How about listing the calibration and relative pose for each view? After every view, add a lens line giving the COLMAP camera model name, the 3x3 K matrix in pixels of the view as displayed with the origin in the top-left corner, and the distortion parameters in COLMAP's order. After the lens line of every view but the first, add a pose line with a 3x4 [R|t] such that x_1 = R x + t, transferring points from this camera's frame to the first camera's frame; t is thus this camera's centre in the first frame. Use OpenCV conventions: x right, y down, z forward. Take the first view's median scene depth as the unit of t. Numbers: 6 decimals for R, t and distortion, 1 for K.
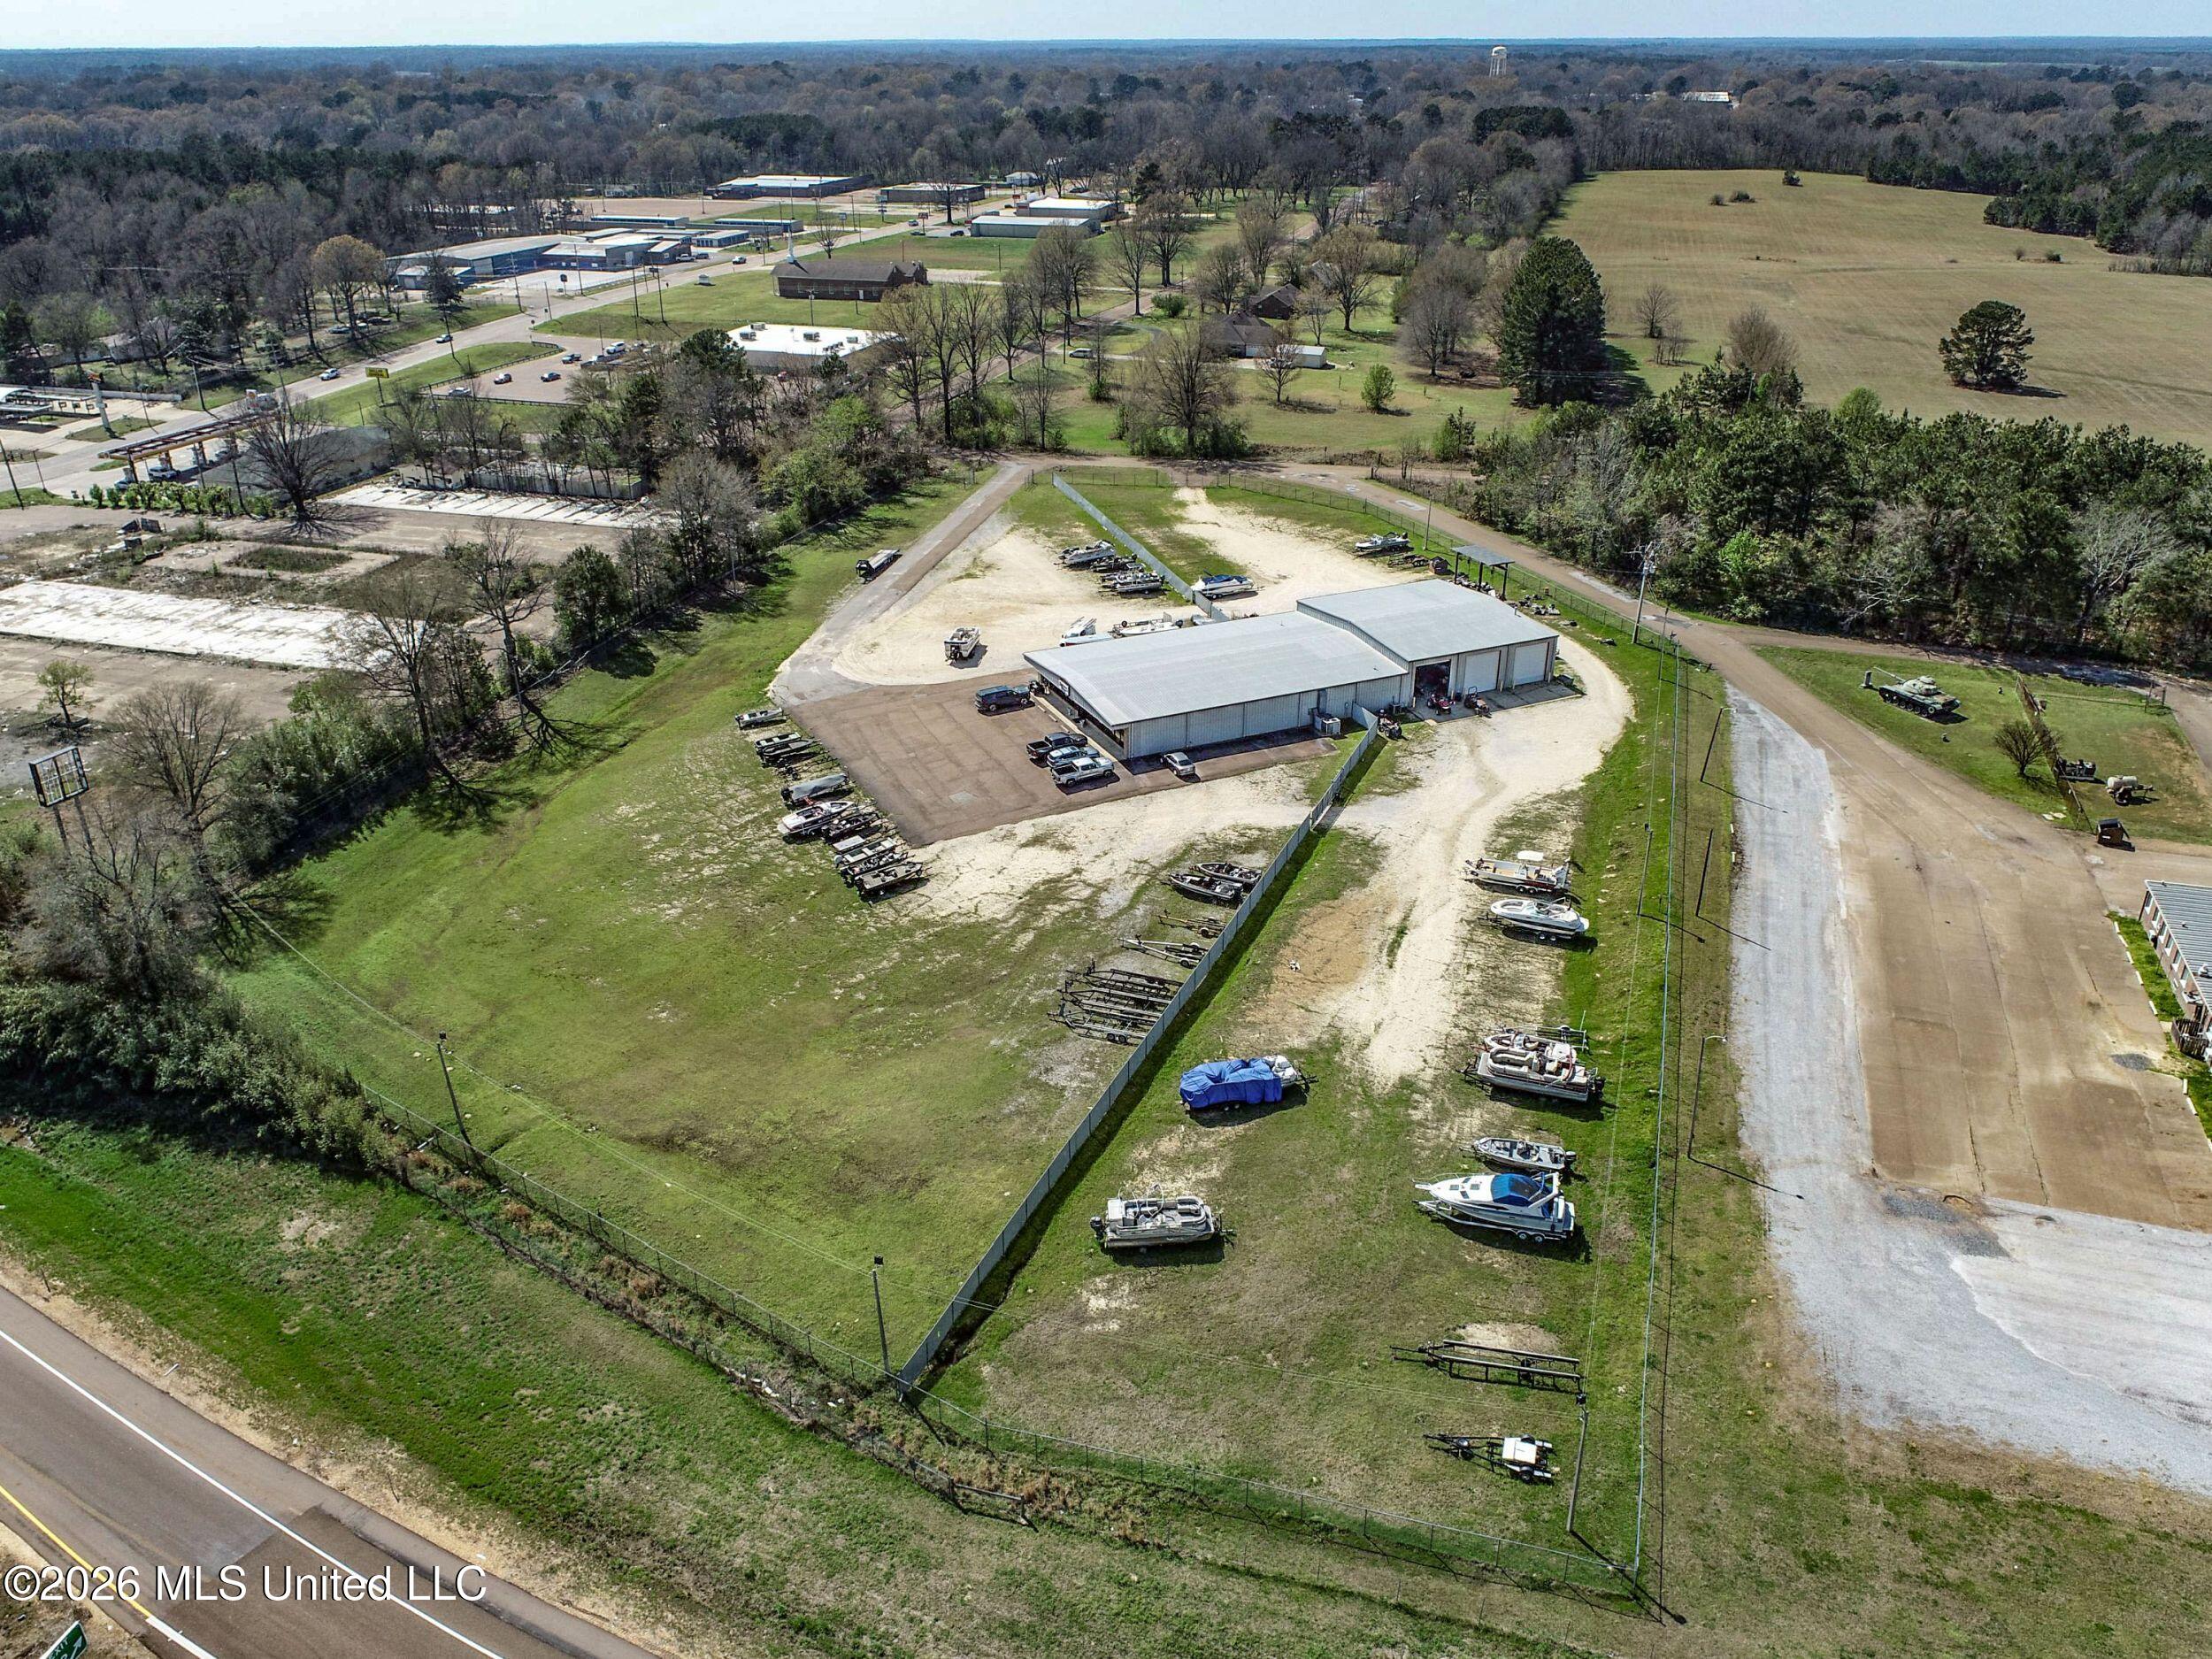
lens RADIAL K [[1676.0, 0, 1102.3], [0, 1676.0, 817.8], [0, 0, 1]] dist [-0.015375, 0.005382]
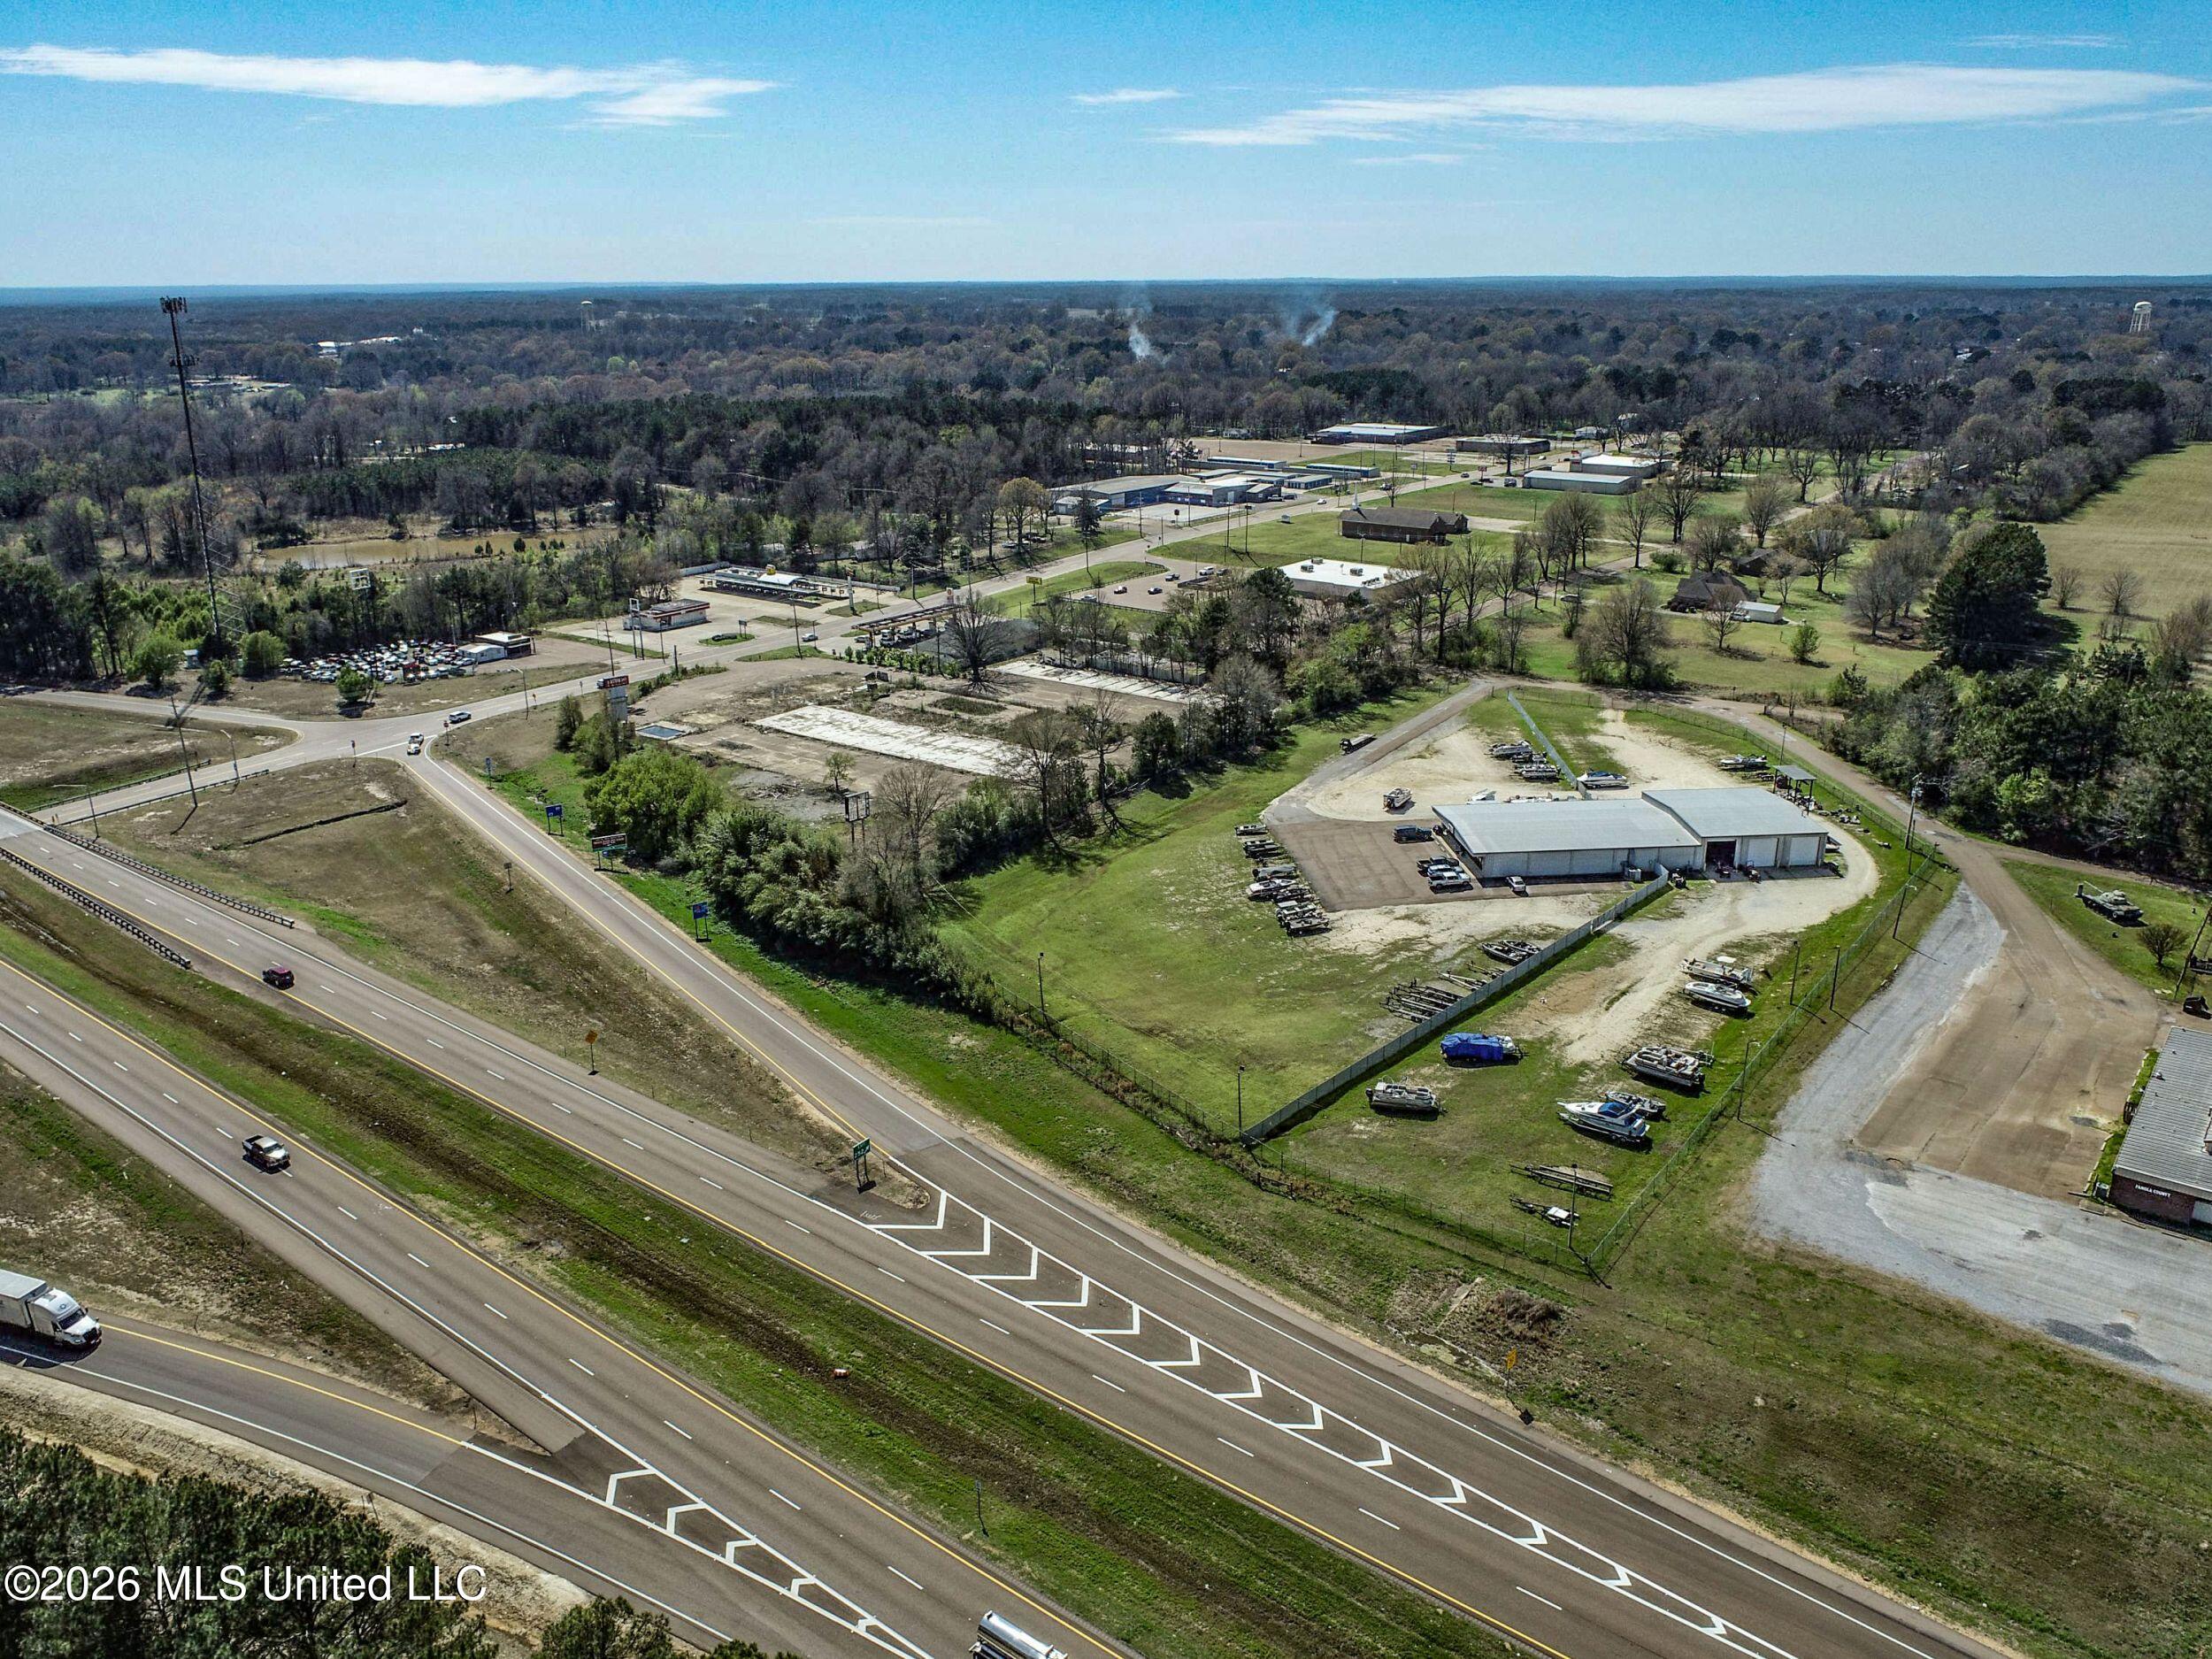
lens RADIAL K [[1676.0, 0, 1105.0], [0, 1676.0, 818.9], [0, 0, 1]] dist [-0.015375, 0.005382]
pose [[0.940340, 0.102946, -0.324289, 0.164667], [-0.141419, 0.985153, -0.097334, 0.098477], [0.309455, 0.137388, 0.940937, -0.475831]]
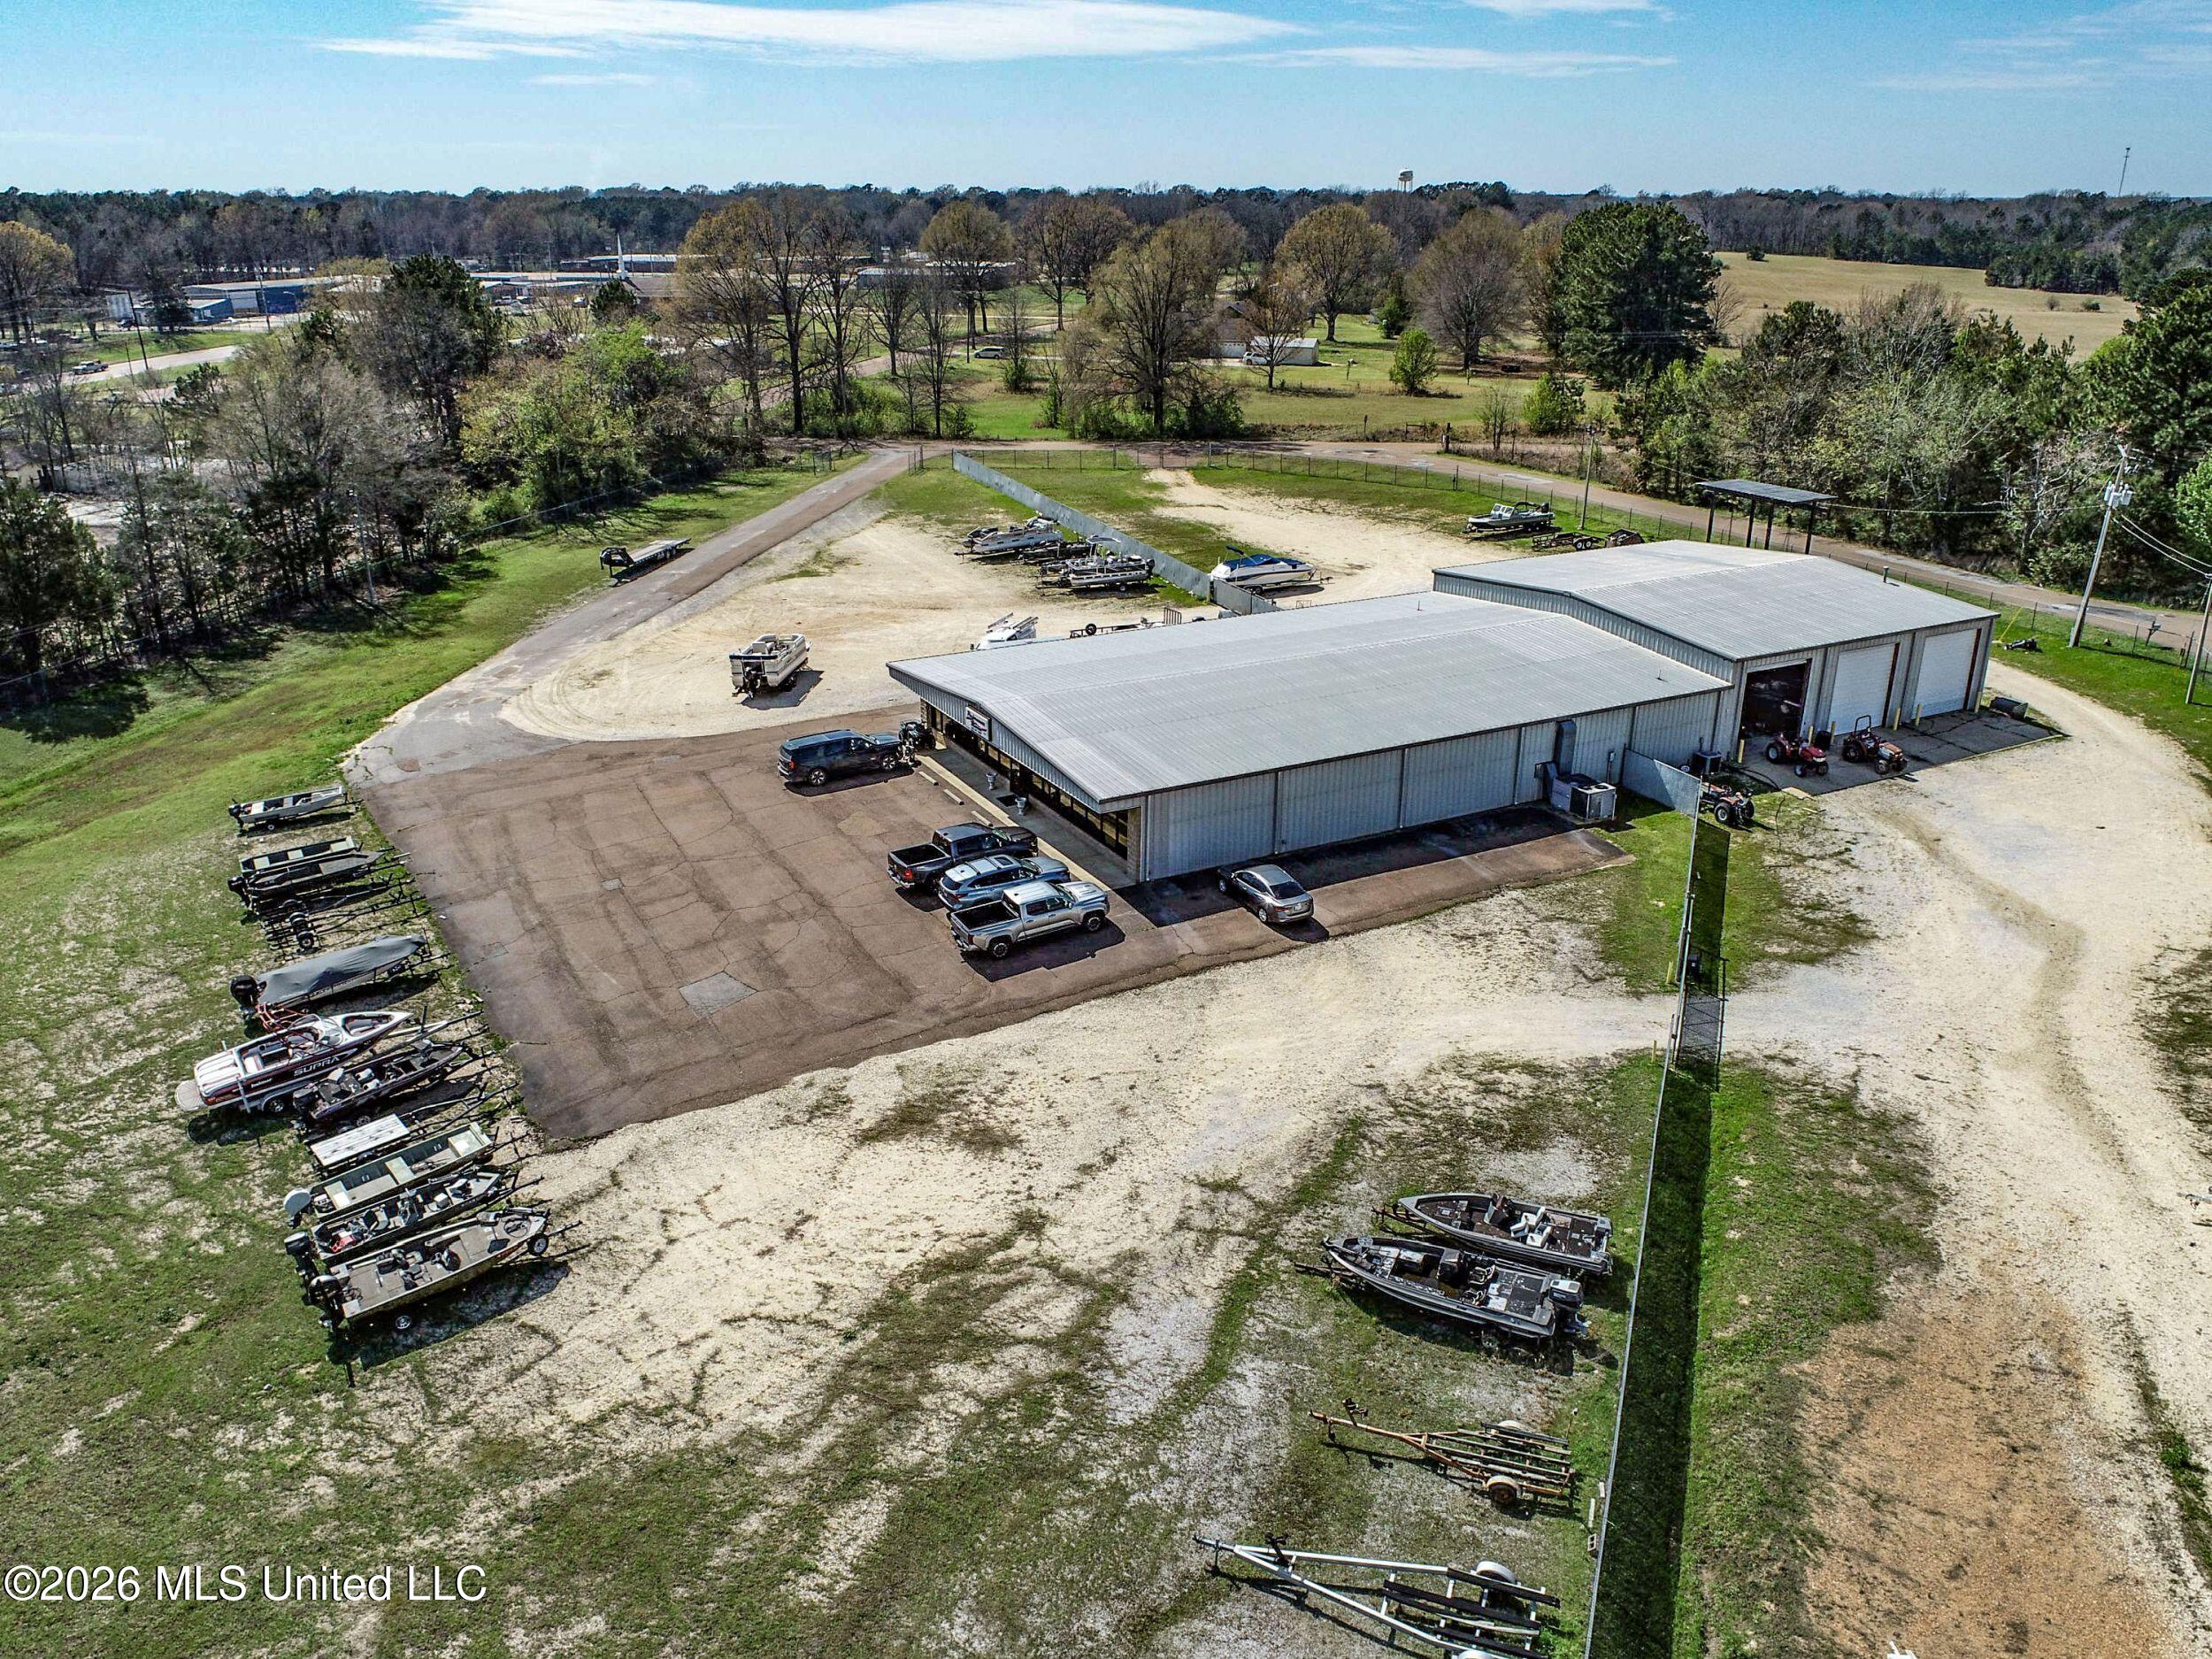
lens RADIAL K [[1676.0, 0, 1103.5], [0, 1676.0, 819.9], [0, 0, 1]] dist [-0.015375, 0.005382]
pose [[0.998337, -0.017132, 0.055043, -0.014271], [0.021567, 0.996480, -0.081008, -0.016903], [-0.053461, 0.082060, 0.995192, 0.556214]]
